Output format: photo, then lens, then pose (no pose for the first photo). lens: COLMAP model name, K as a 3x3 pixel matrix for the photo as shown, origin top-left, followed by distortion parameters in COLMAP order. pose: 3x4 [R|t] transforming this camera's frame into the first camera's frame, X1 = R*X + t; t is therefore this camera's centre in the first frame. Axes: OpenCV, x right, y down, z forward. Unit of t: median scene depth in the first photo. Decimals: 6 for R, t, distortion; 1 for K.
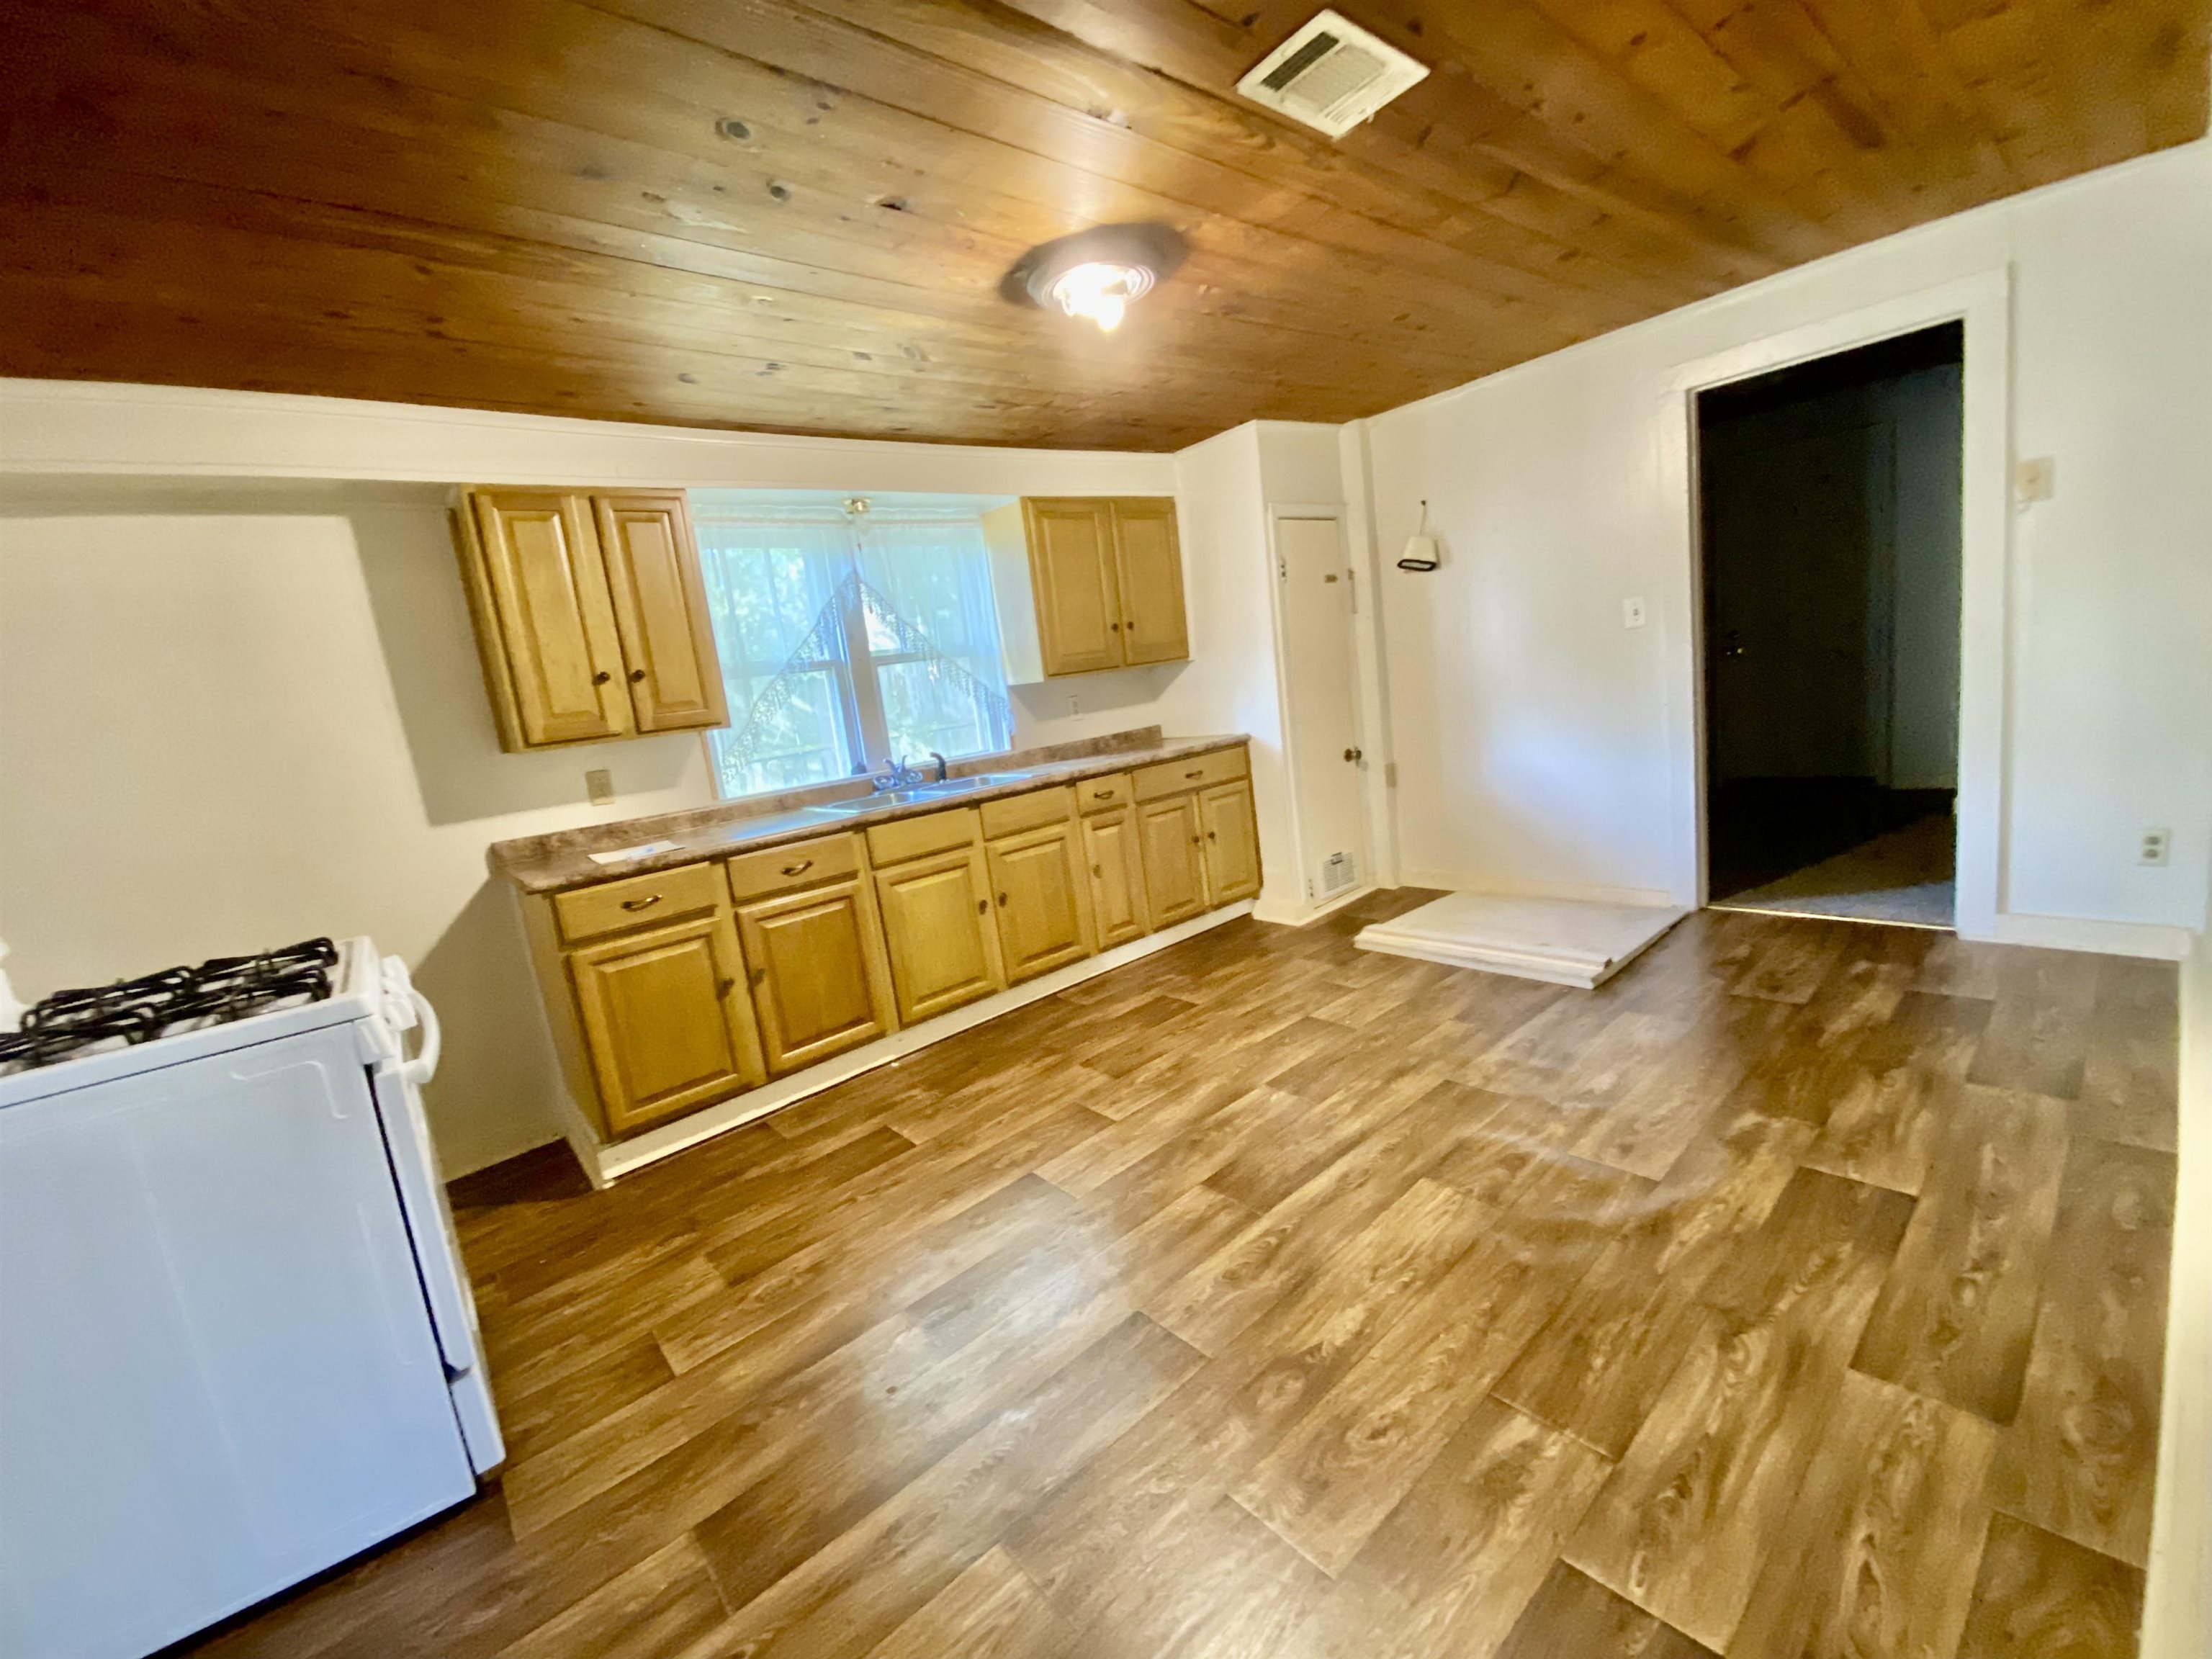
lens RADIAL K [[904.3, 0, 1099.2], [0, 904.3, 838.7], [0, 0, 1]] dist [0.005429, -0.014486]
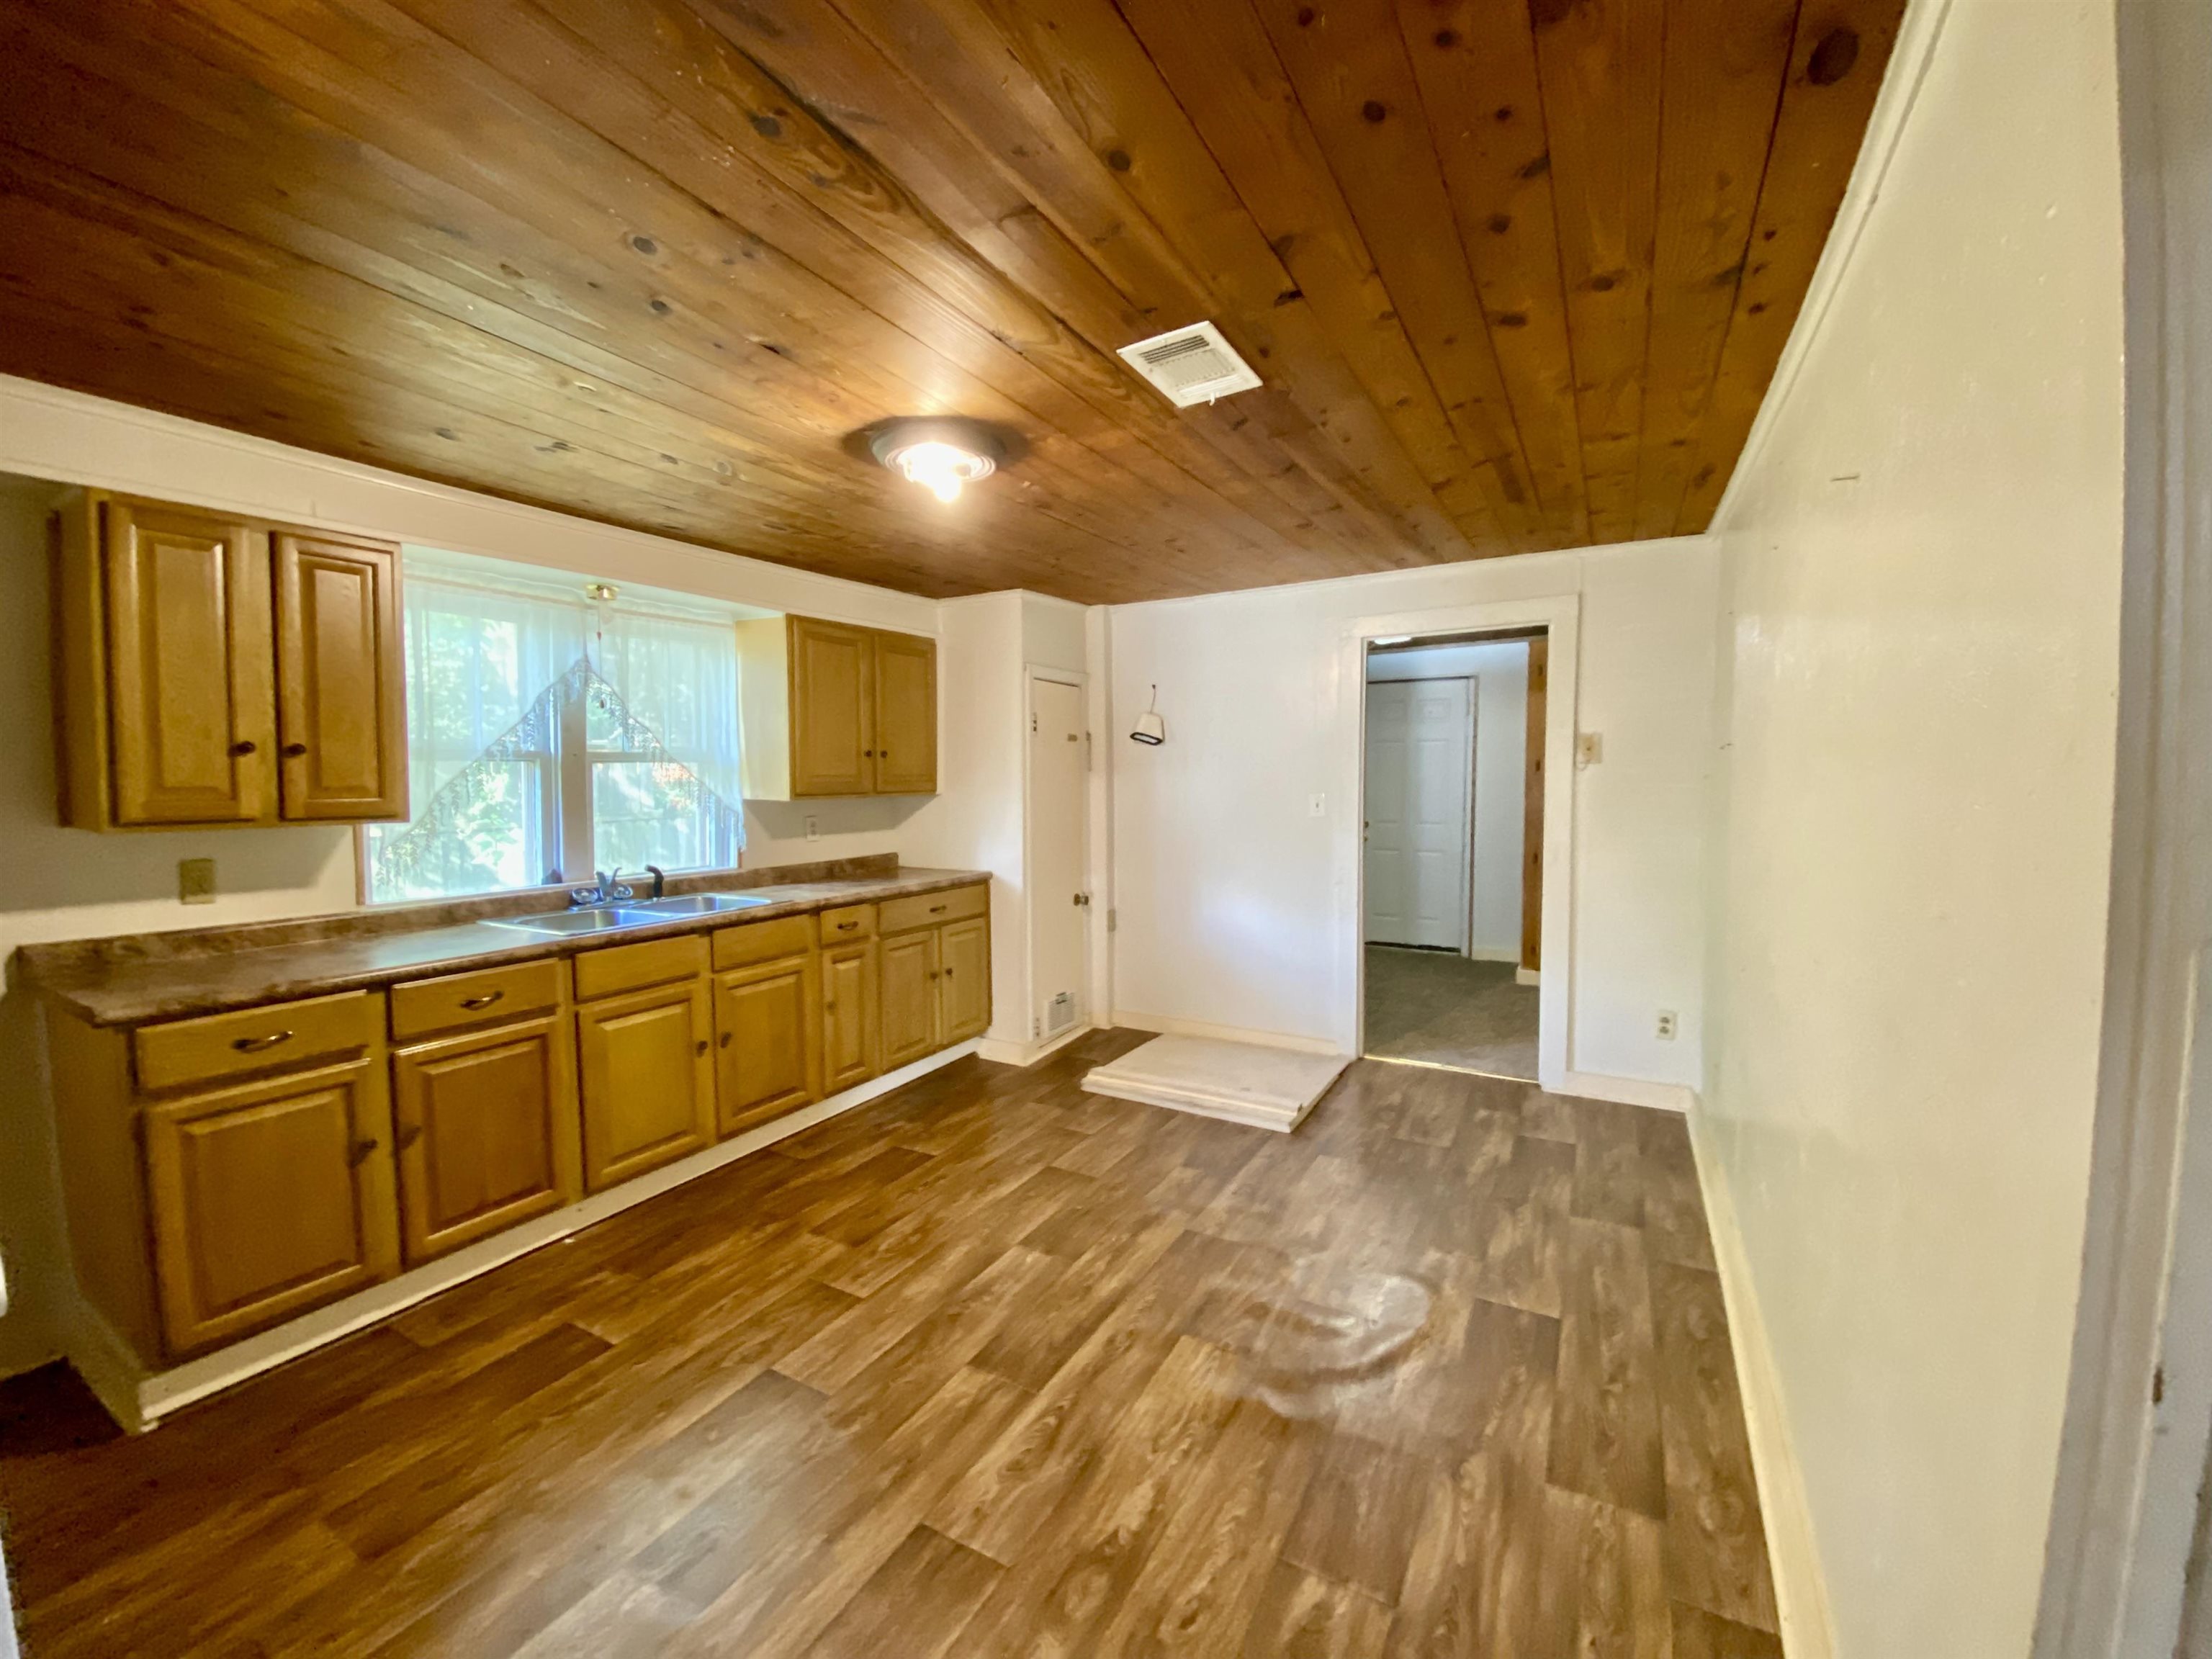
lens RADIAL K [[904.3, 0, 1109.9], [0, 904.3, 833.1], [0, 0, 1]] dist [0.005429, -0.014486]
pose [[0.928054, 0.104153, 0.357587, -0.124996], [-0.054813, 0.987843, -0.145469, -0.033091], [-0.368390, 0.115403, 0.922481, 0.002746]]
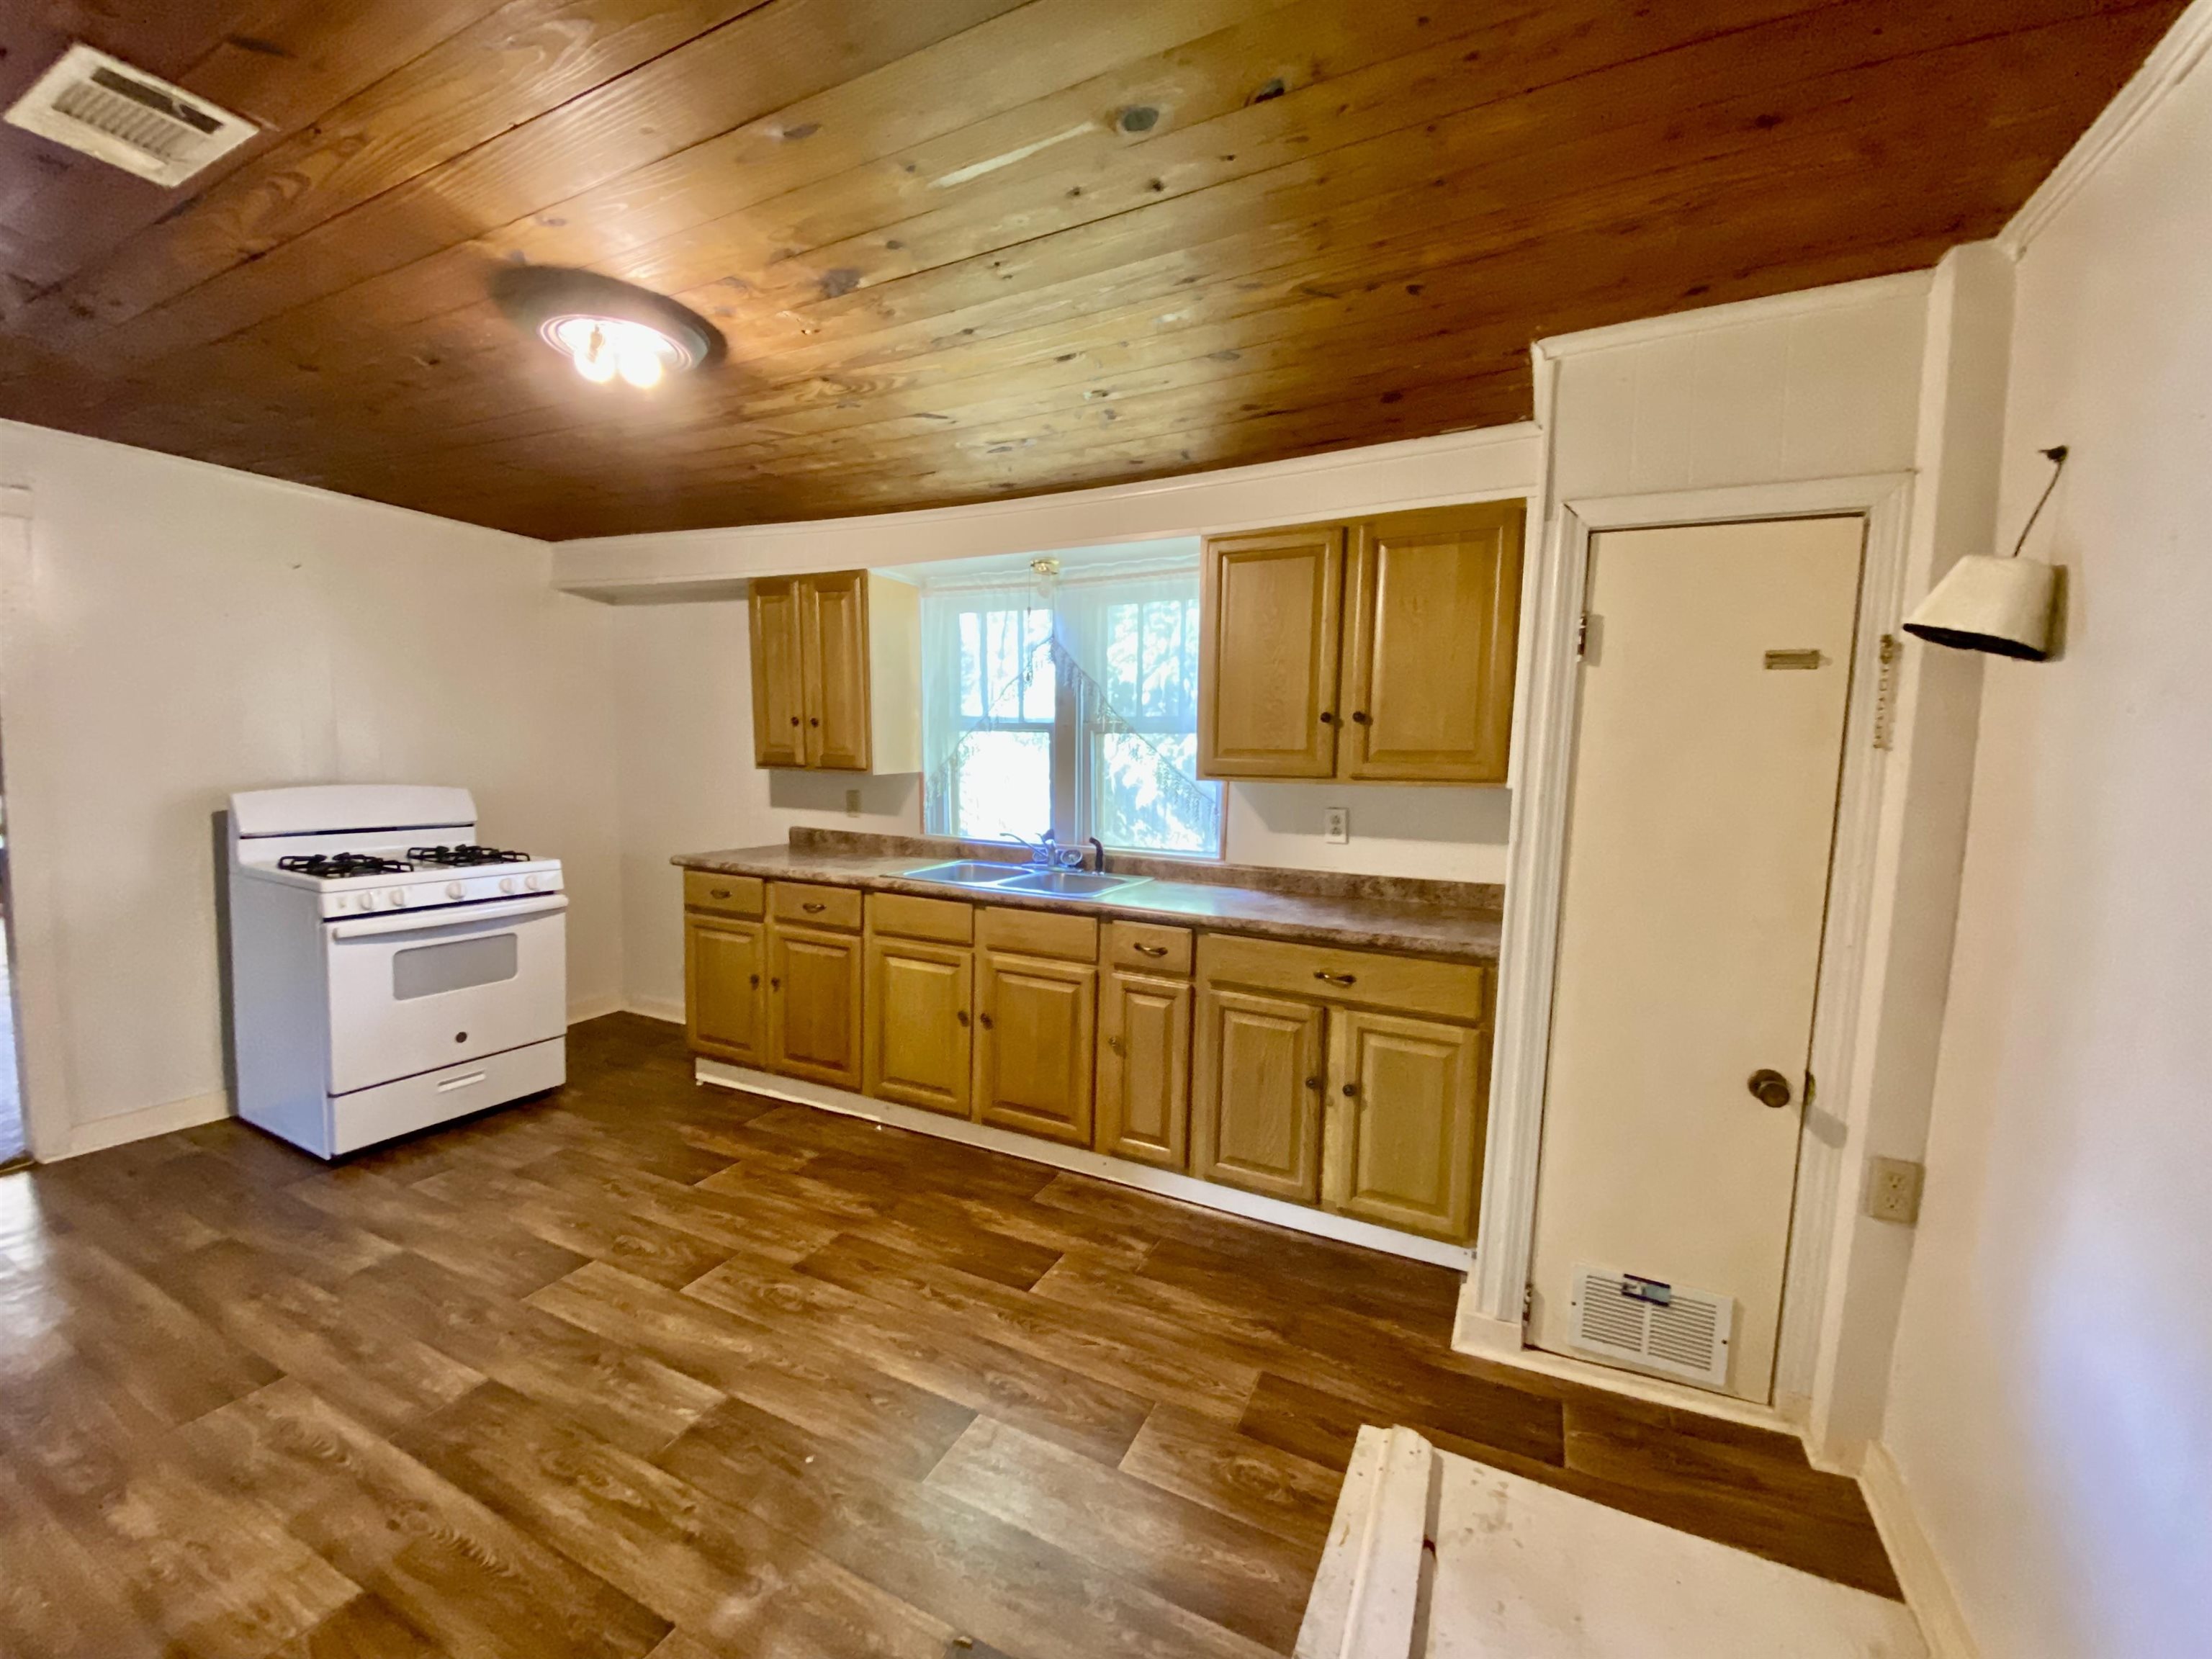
lens RADIAL K [[904.3, 0, 1104.2], [0, 904.3, 819.4], [0, 0, 1]] dist [0.005429, -0.014486]
pose [[0.386460, 0.211252, -0.897787, 0.846720], [-0.229576, 0.964811, 0.128200, -0.322627], [0.893277, 0.156566, 0.421359, 0.914169]]
